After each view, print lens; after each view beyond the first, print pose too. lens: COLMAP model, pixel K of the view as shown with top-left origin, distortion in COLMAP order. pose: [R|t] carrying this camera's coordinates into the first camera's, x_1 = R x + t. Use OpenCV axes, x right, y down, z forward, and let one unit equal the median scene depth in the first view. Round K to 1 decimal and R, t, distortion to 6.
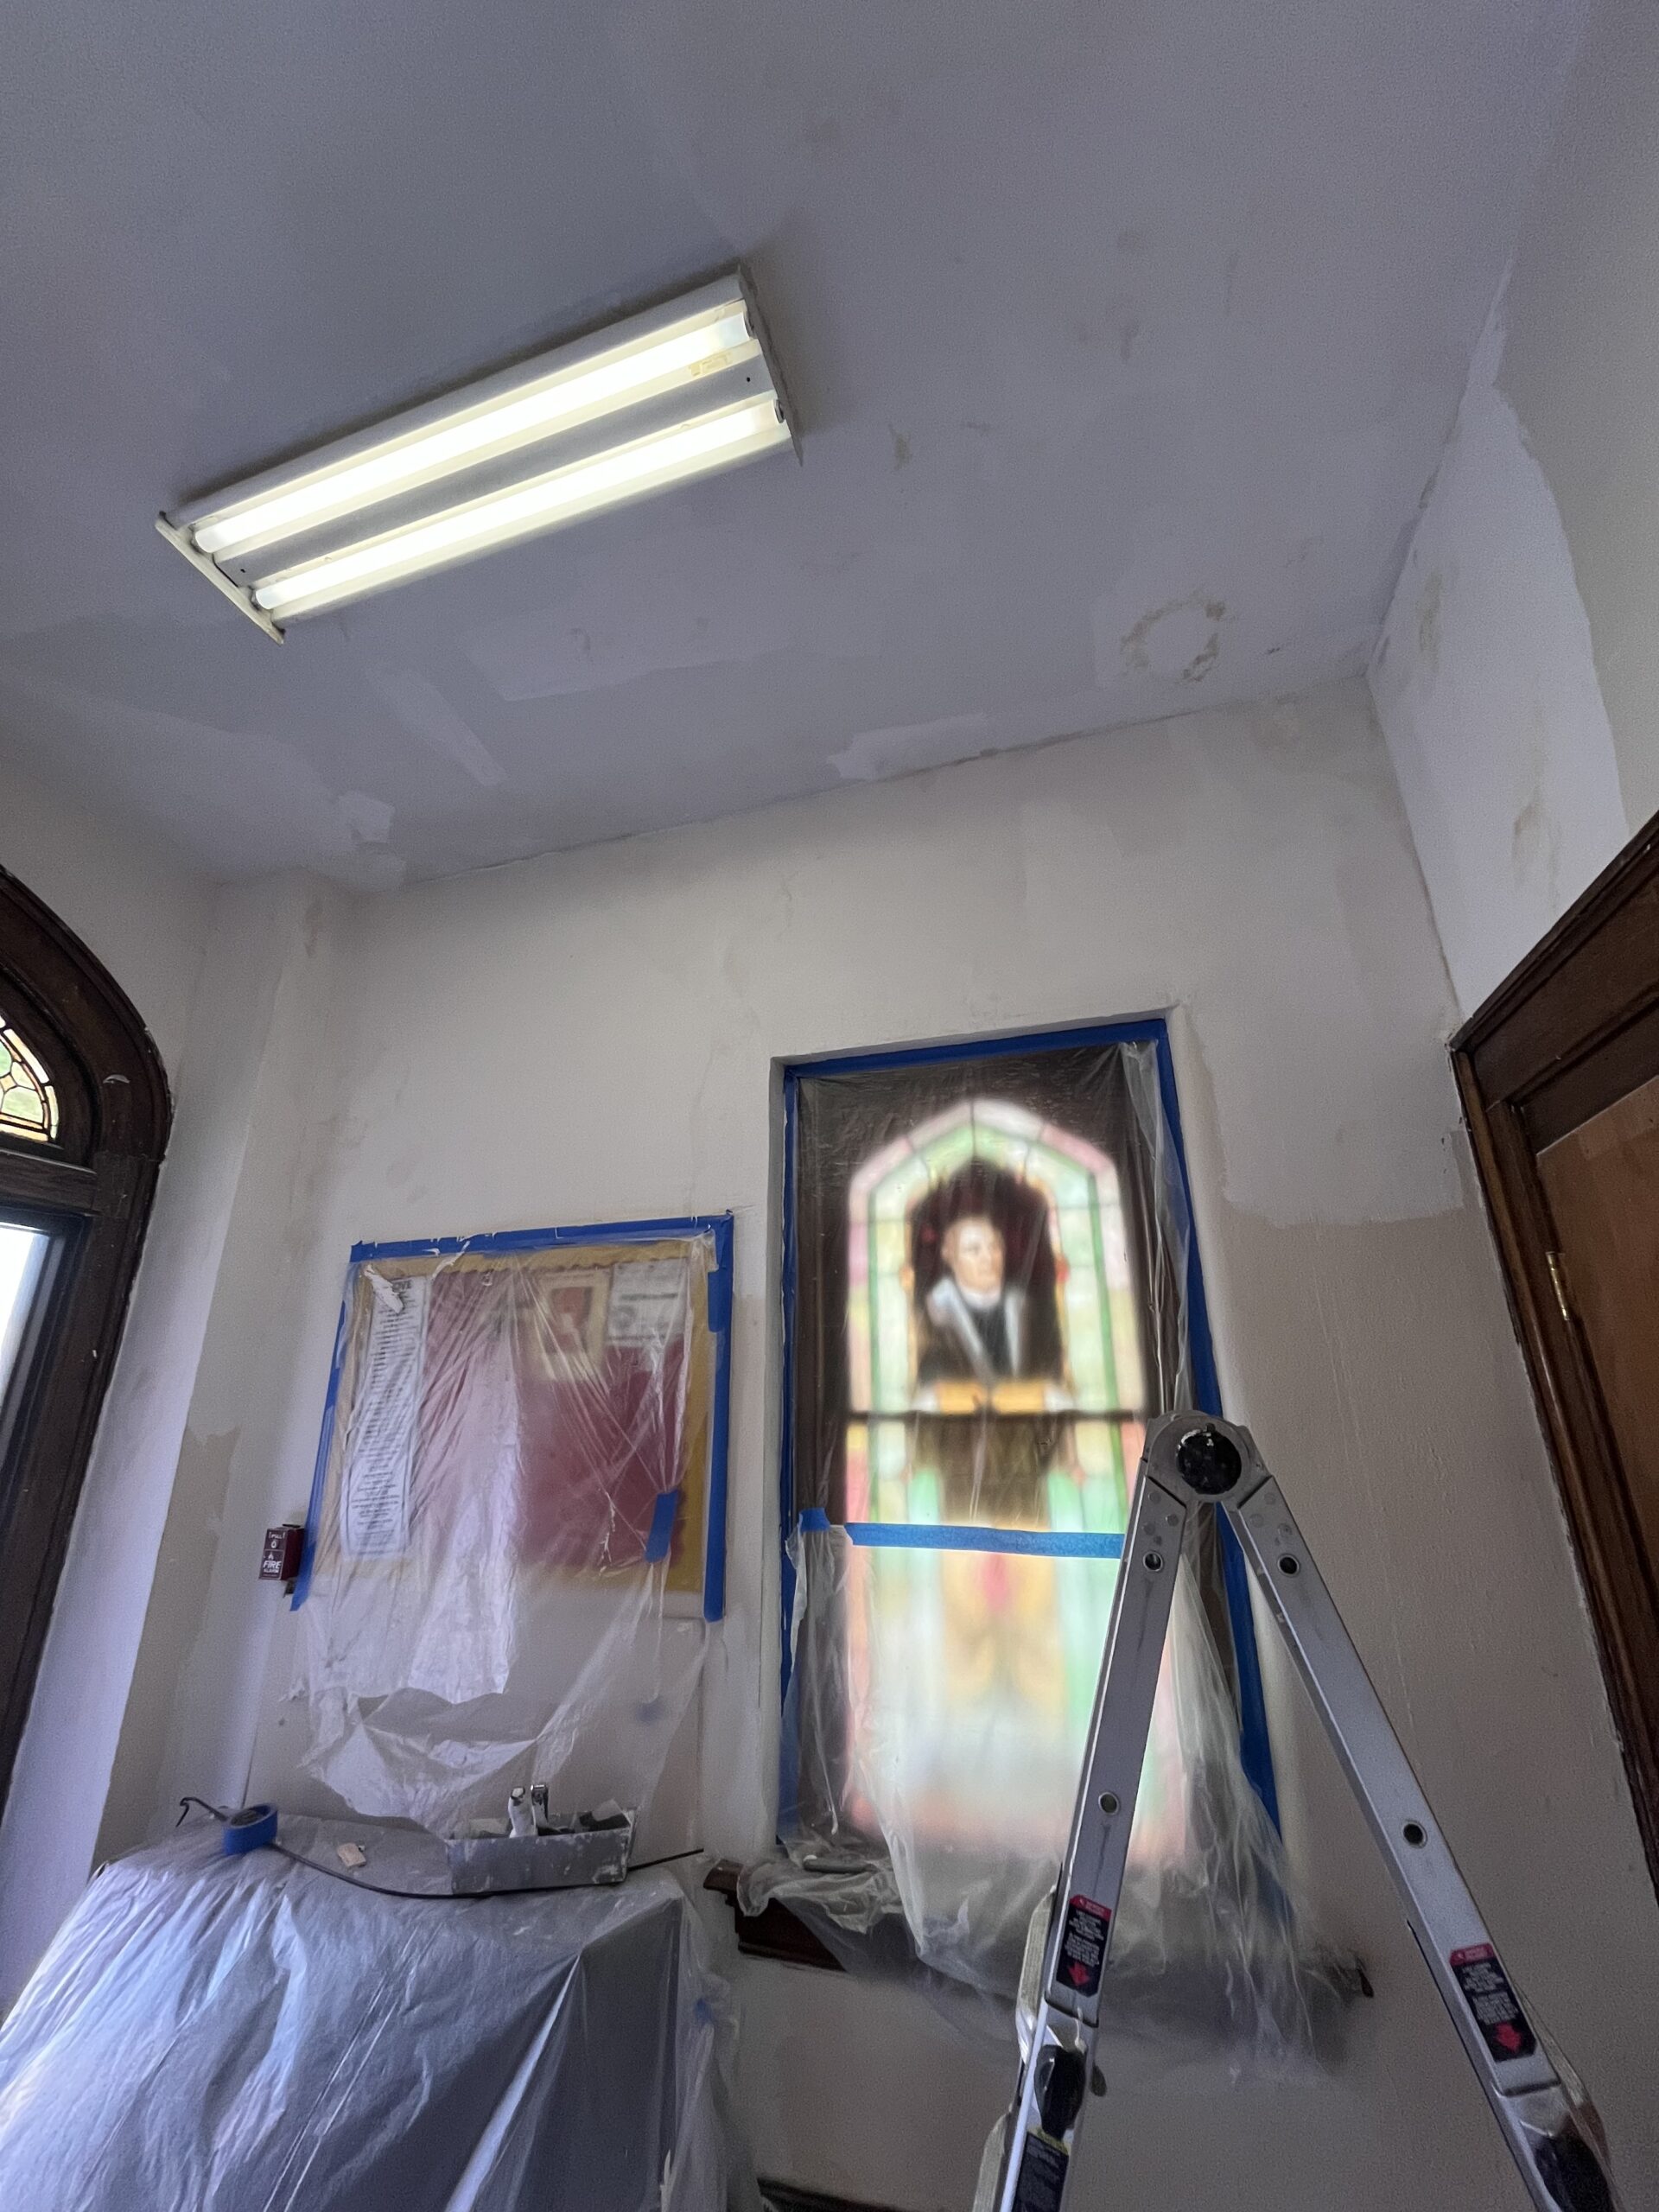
lens RADIAL K [[898.3, 0, 829.5], [0, 898.3, 1106.0], [0, 0, 1]] dist [-0.002108, -0.000144]
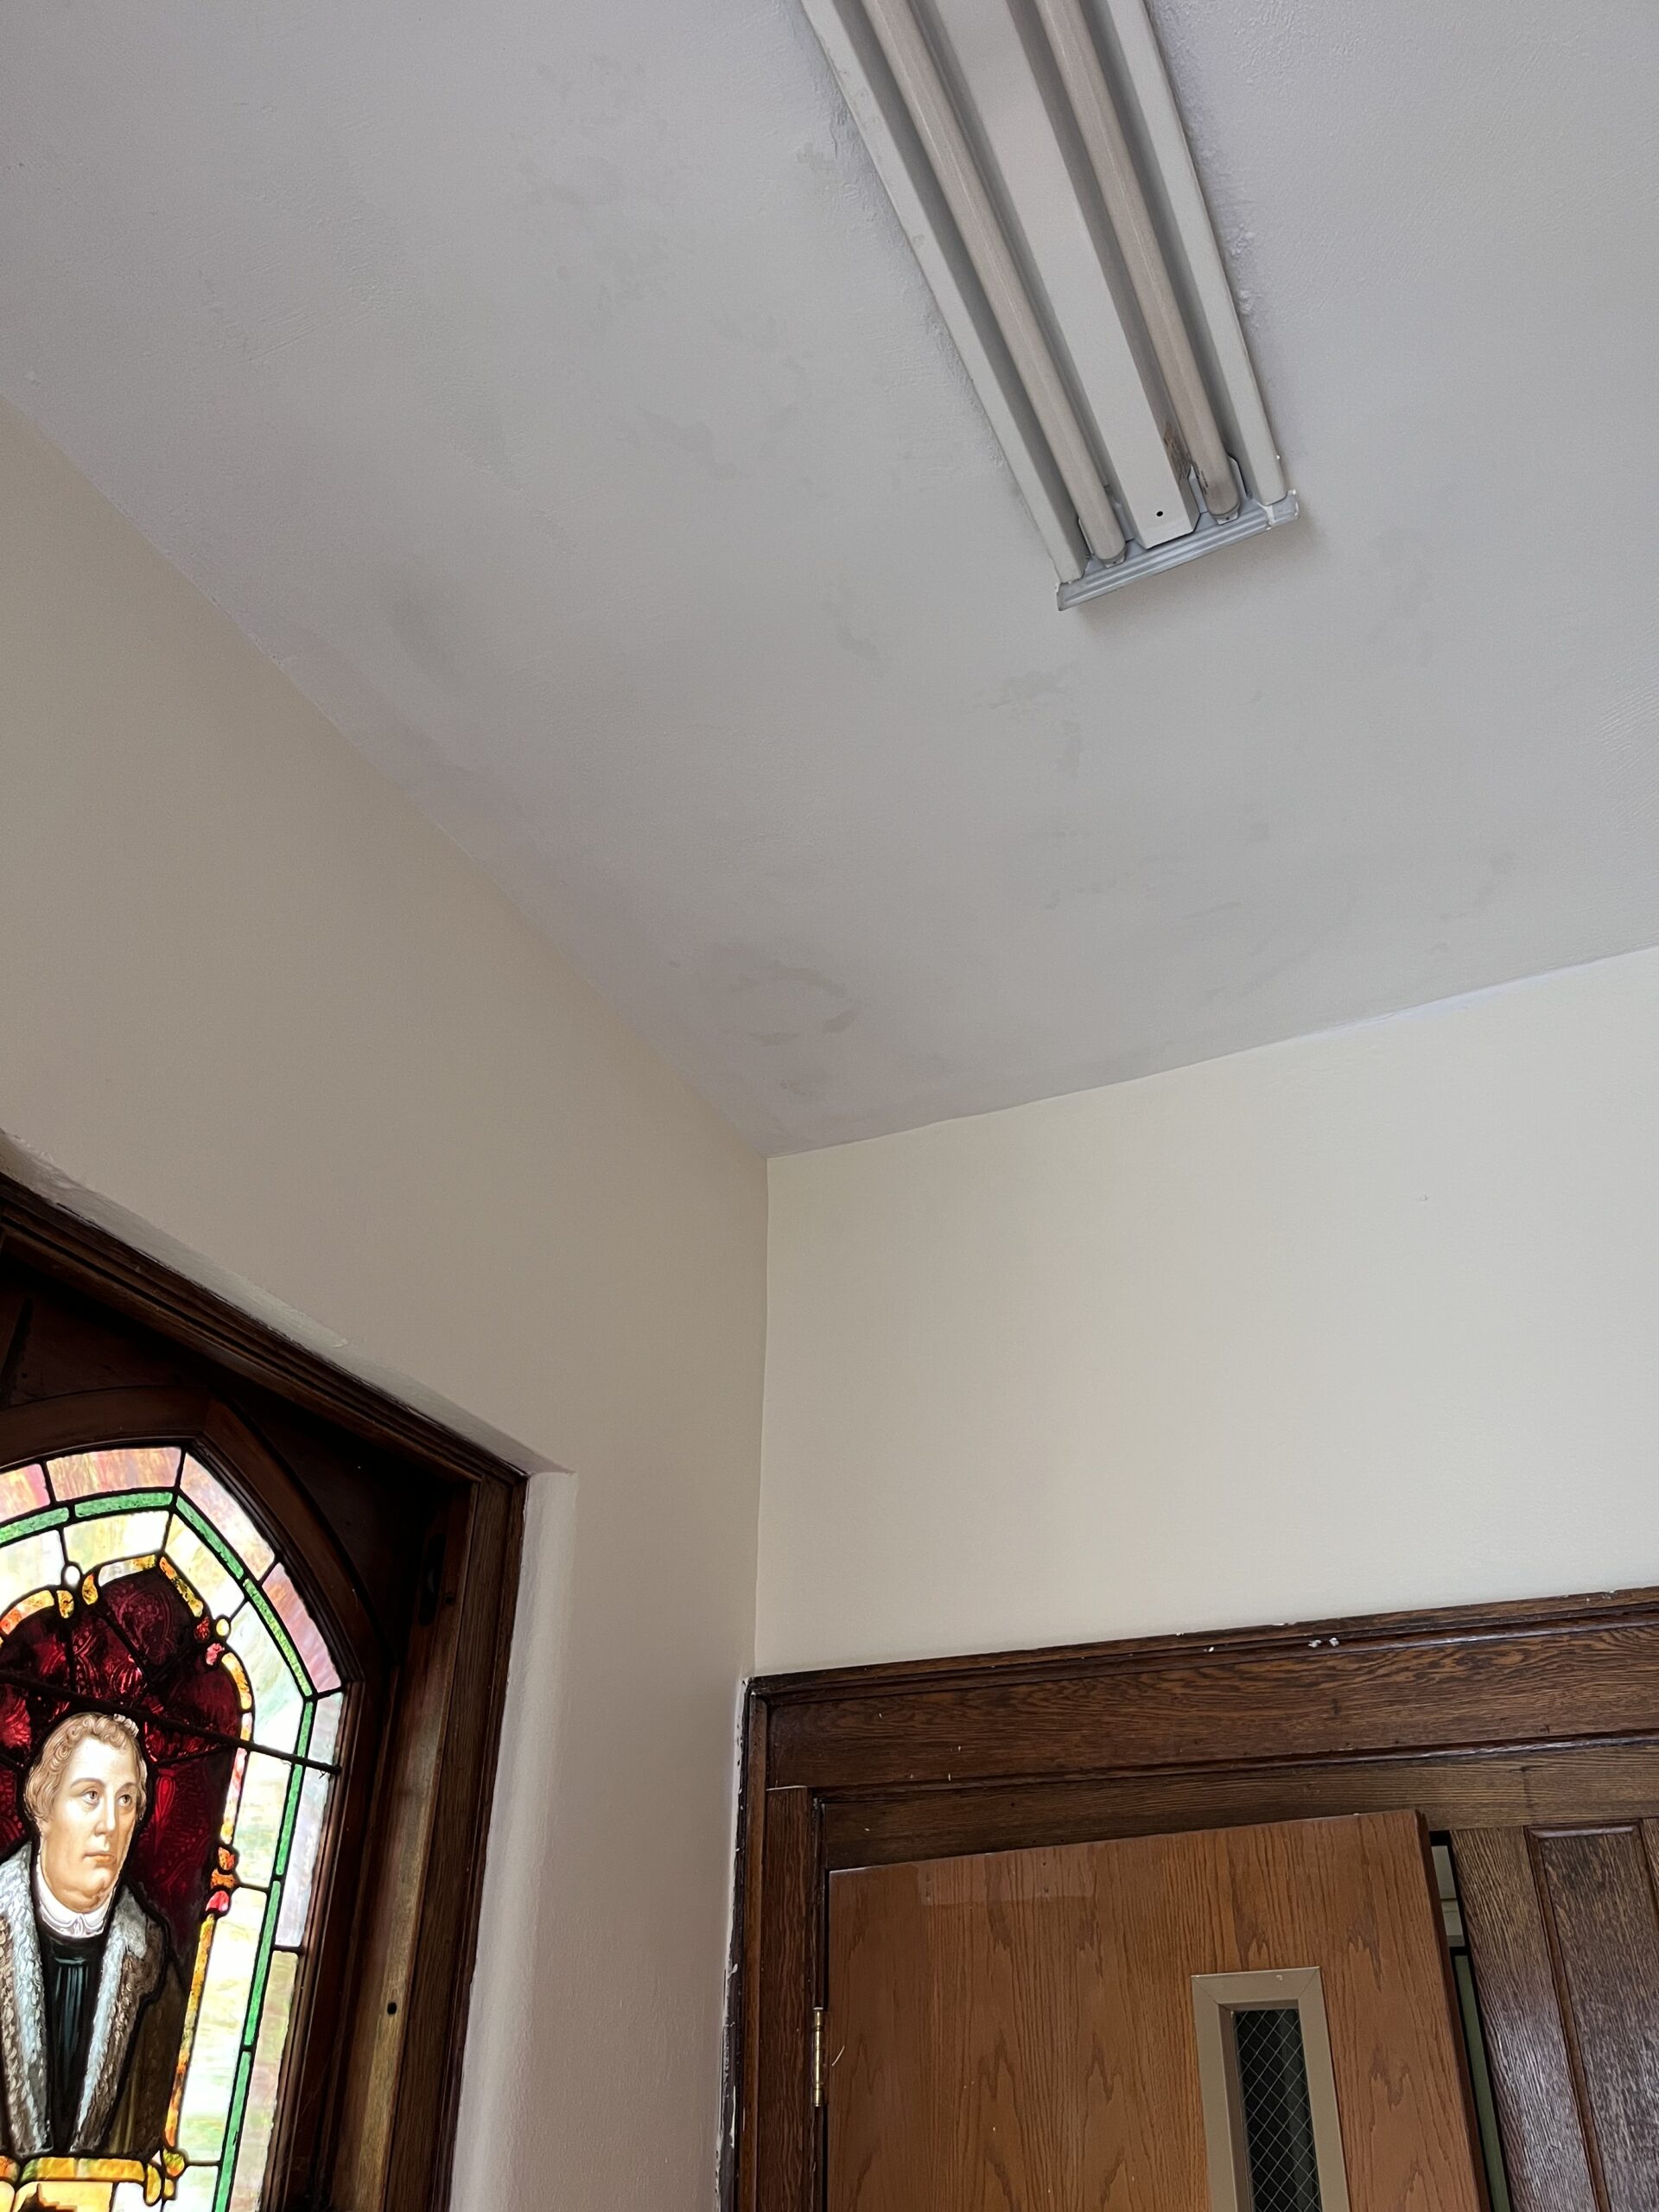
lens RADIAL K [[1623.8, 0, 829.5], [0, 1623.8, 1106.0], [0, 0, 1]] dist [0.064796, -0.114392]
pose [[0.138293, 0.546440, 0.826001, -0.607081], [-0.339067, 0.809738, -0.478913, 0.149909], [-0.930542, -0.213839, 0.297261, 0.522438]]
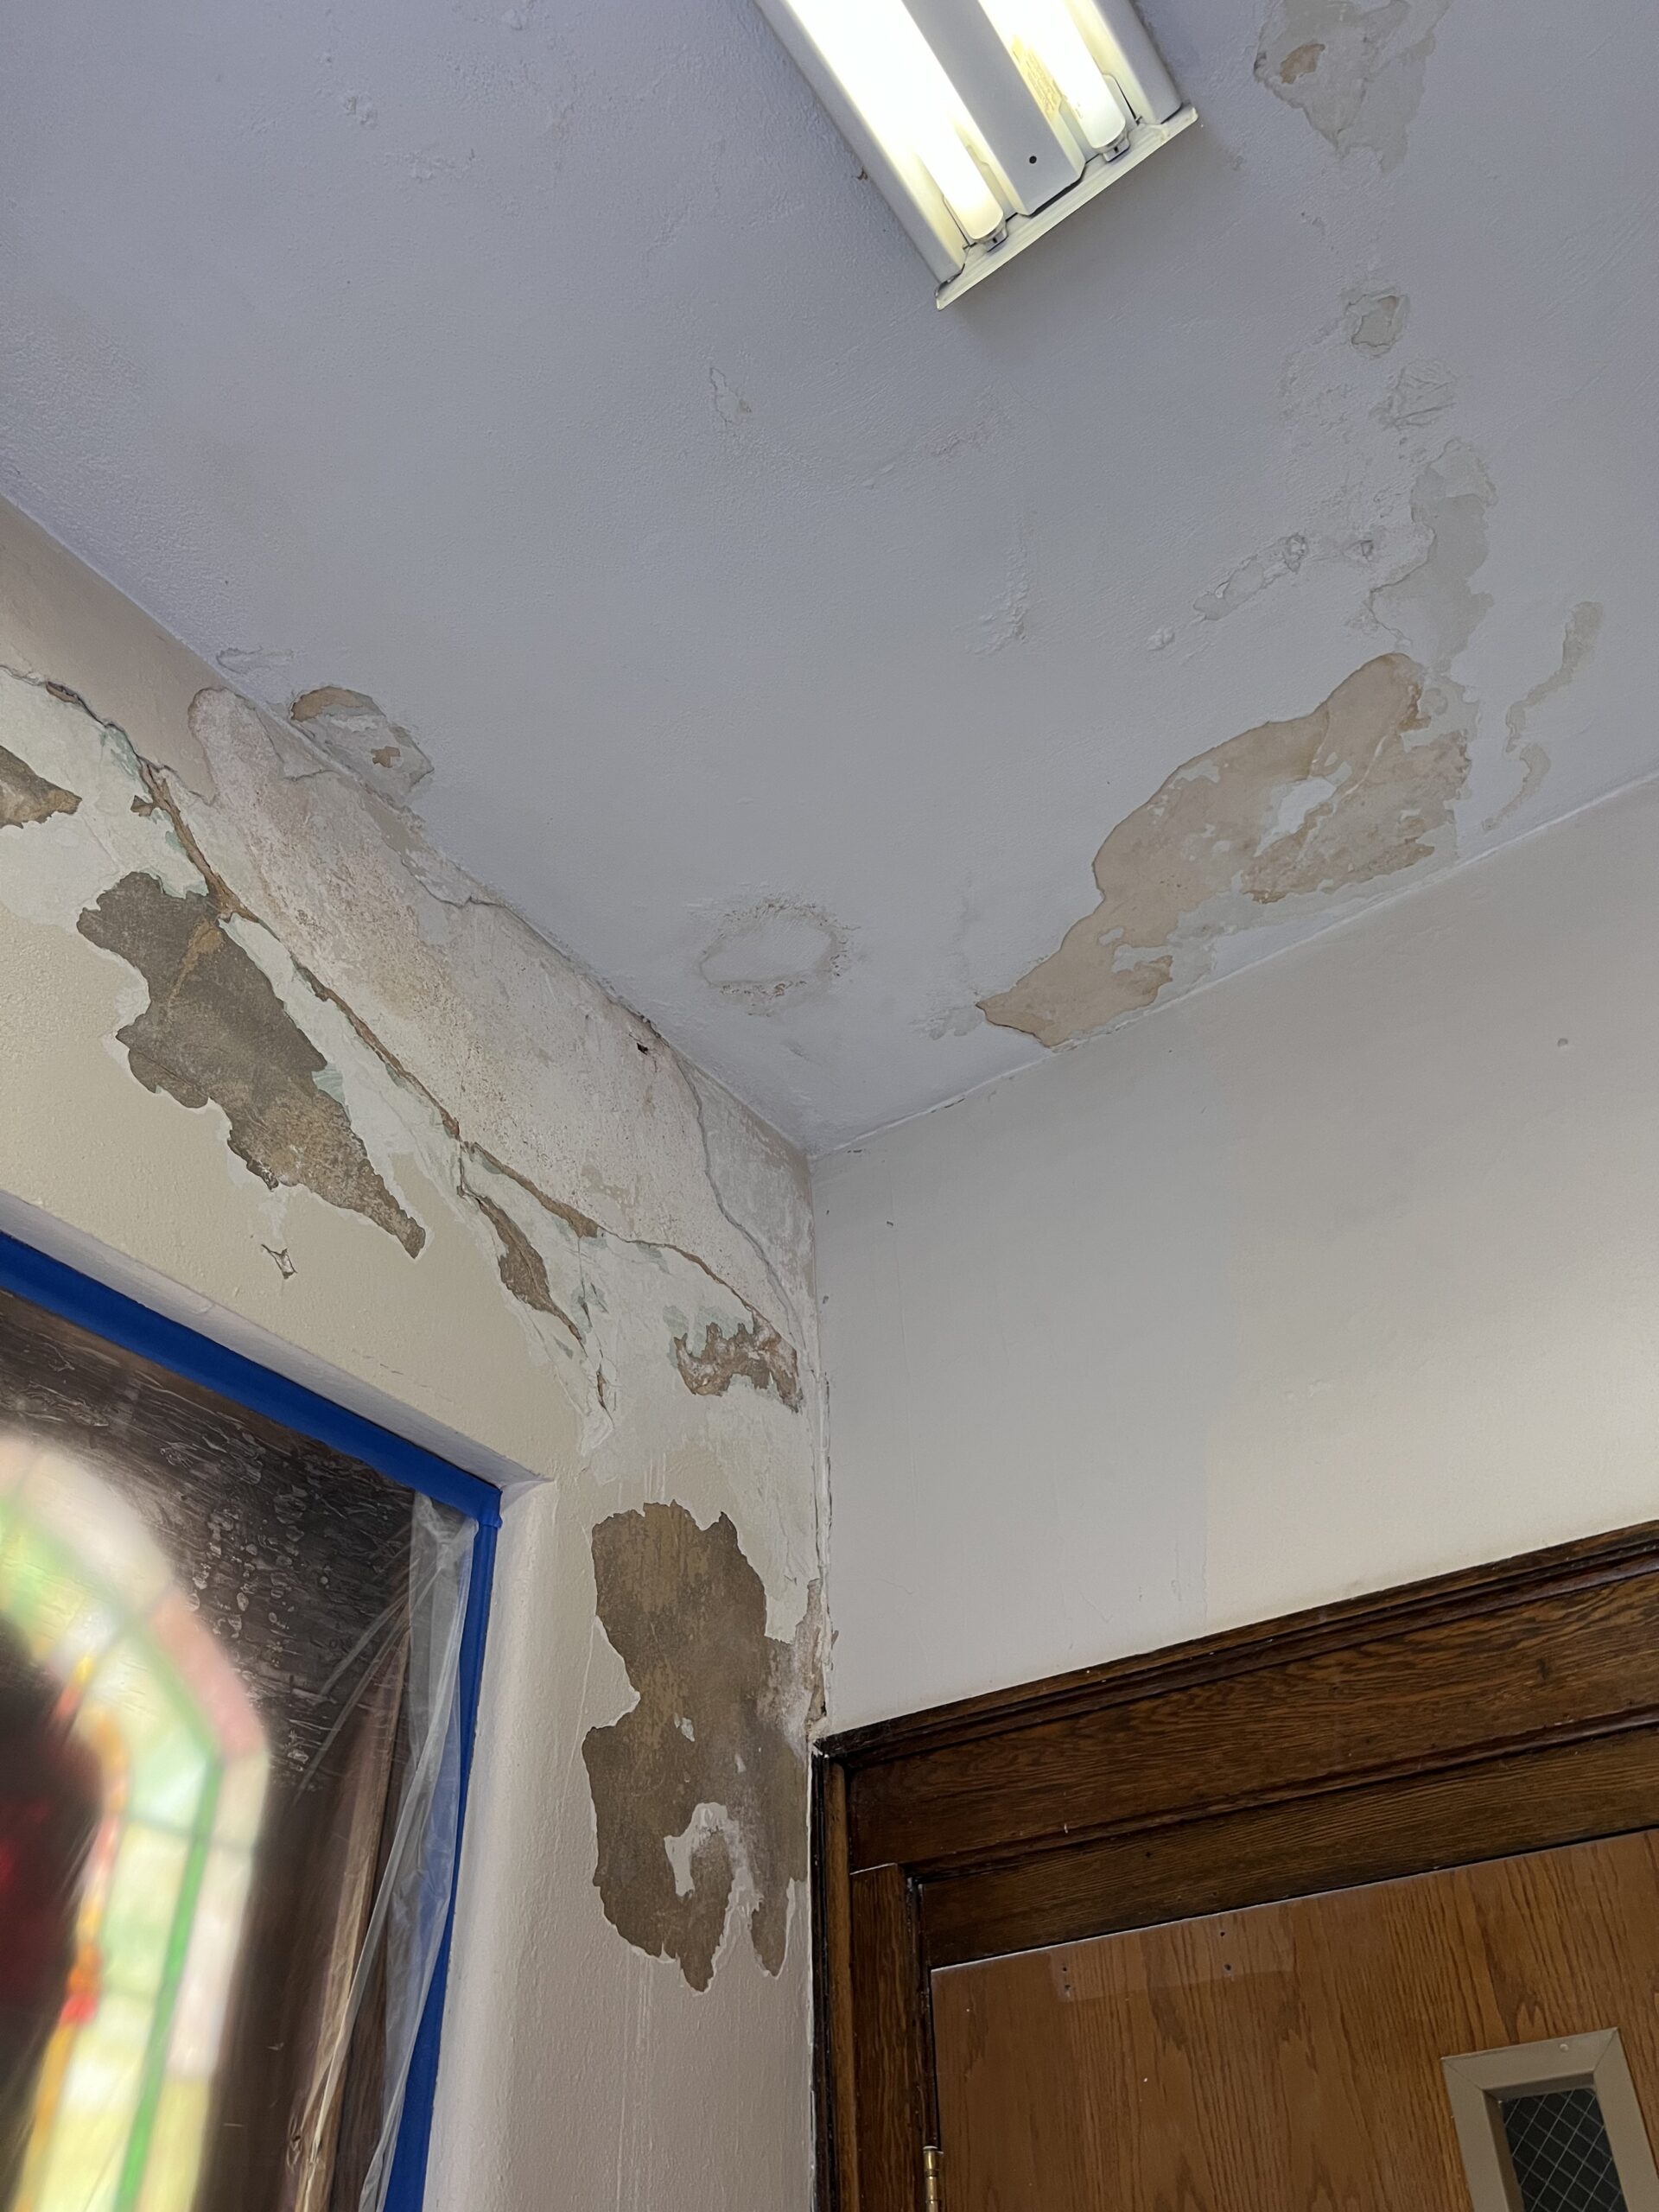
lens RADIAL K [[1666.7, 0, 829.5], [0, 1666.7, 1106.0], [0, 0, 1]] dist [0.101679, -0.136534]
pose [[0.307533, 0.602847, 0.736206, -0.369747], [-0.291432, 0.796194, -0.530229, 0.167663], [-0.905810, -0.051491, 0.420544, 0.435004]]
